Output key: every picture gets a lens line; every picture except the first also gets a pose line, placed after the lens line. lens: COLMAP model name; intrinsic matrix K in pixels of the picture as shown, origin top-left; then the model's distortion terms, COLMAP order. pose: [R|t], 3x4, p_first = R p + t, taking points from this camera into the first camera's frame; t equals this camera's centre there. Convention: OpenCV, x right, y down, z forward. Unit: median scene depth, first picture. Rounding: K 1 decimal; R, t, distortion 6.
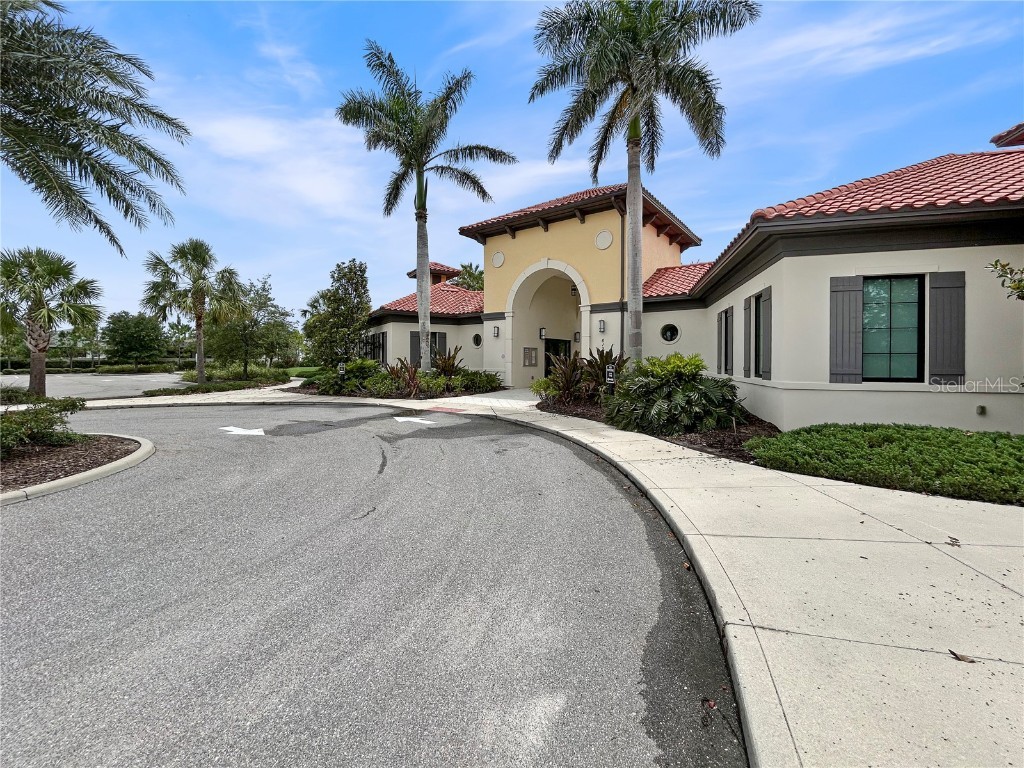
lens RADIAL K [[412.6, 0, 513.2], [0, 412.6, 366.8], [0, 0, 1]] dist [-0.000235, -0.000033]
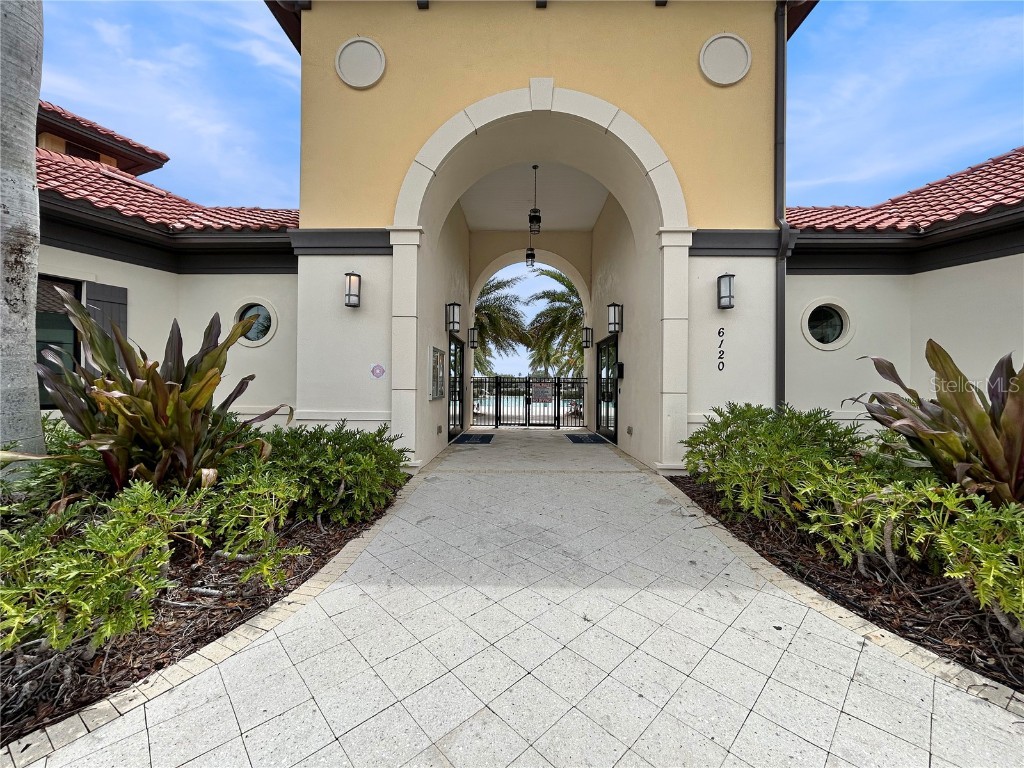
lens RADIAL K [[419.1, 0, 512.0], [0, 419.1, 384.0], [0, 0, 1]] dist [0.018317, 0.000015]
pose [[0.819563, -0.001299, 0.572988, -0.140879], [0.000780, 0.999999, 0.001151, -0.017213], [-0.572989, -0.000497, 0.819563, 0.749572]]
